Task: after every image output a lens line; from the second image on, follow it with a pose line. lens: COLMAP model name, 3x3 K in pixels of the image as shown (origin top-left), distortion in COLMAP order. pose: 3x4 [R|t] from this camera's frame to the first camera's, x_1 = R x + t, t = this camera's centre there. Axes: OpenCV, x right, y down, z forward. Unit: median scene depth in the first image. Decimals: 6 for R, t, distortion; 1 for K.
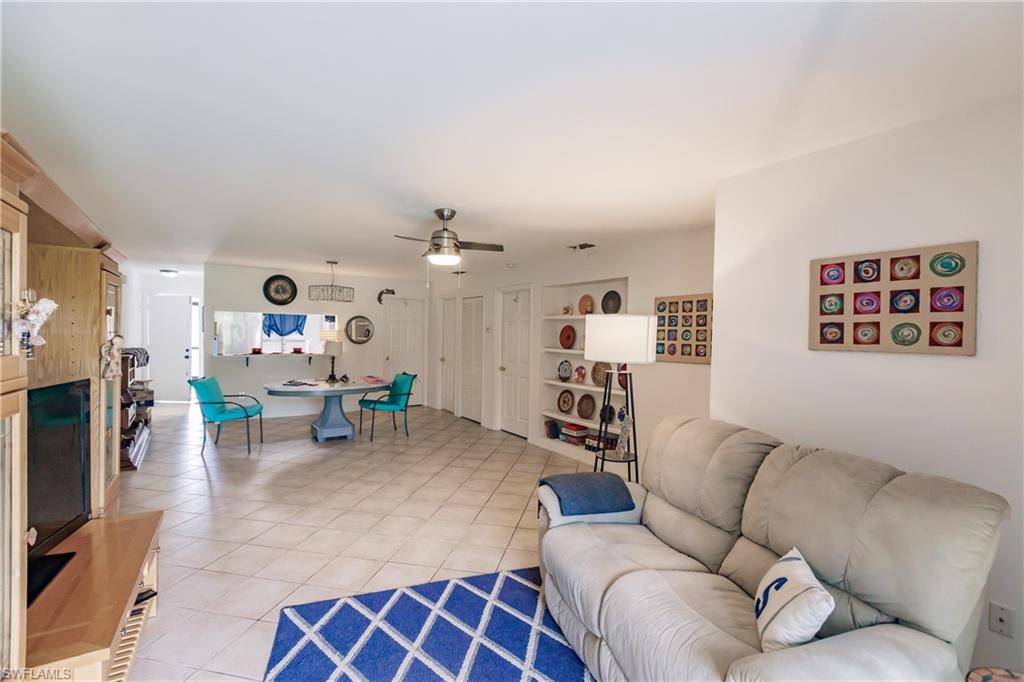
lens RADIAL K [[466.9, 0, 512.0], [0, 466.9, 341.0], [0, 0, 1]] dist [-0.000105, -0.000007]
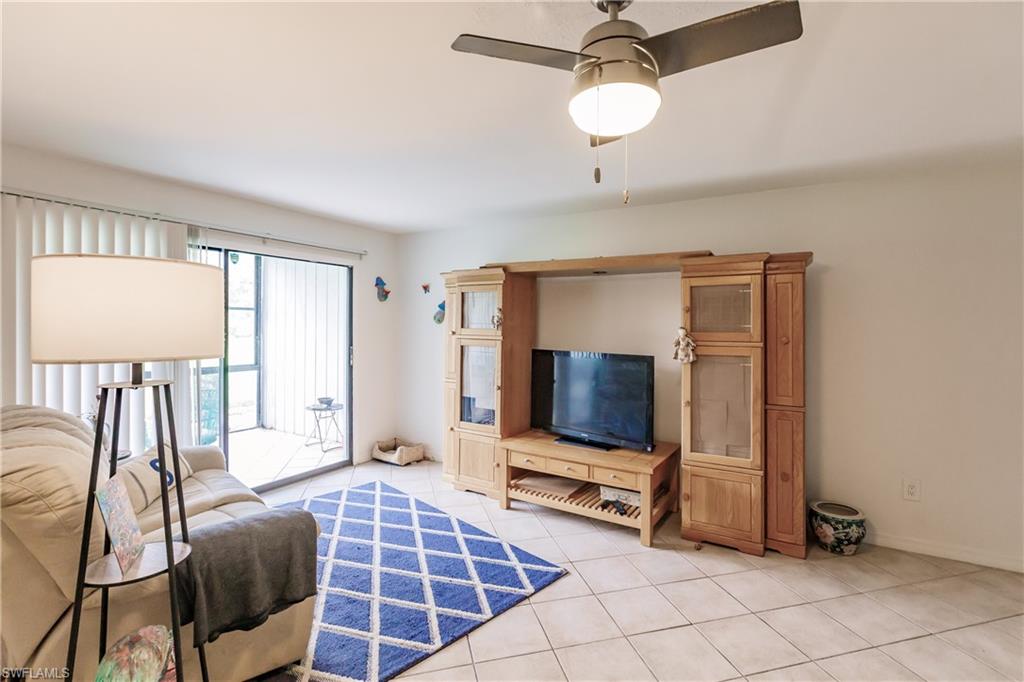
lens RADIAL K [[469.7, 0, 520.1], [0, 469.7, 324.8], [0, 0, 1]] dist [-0.000261, -0.000063]
pose [[-0.891143, -0.025743, -0.452992, 0.071426], [-0.032766, 0.999434, 0.007662, -0.006429], [0.452538, 0.021670, -0.891482, 1.097649]]
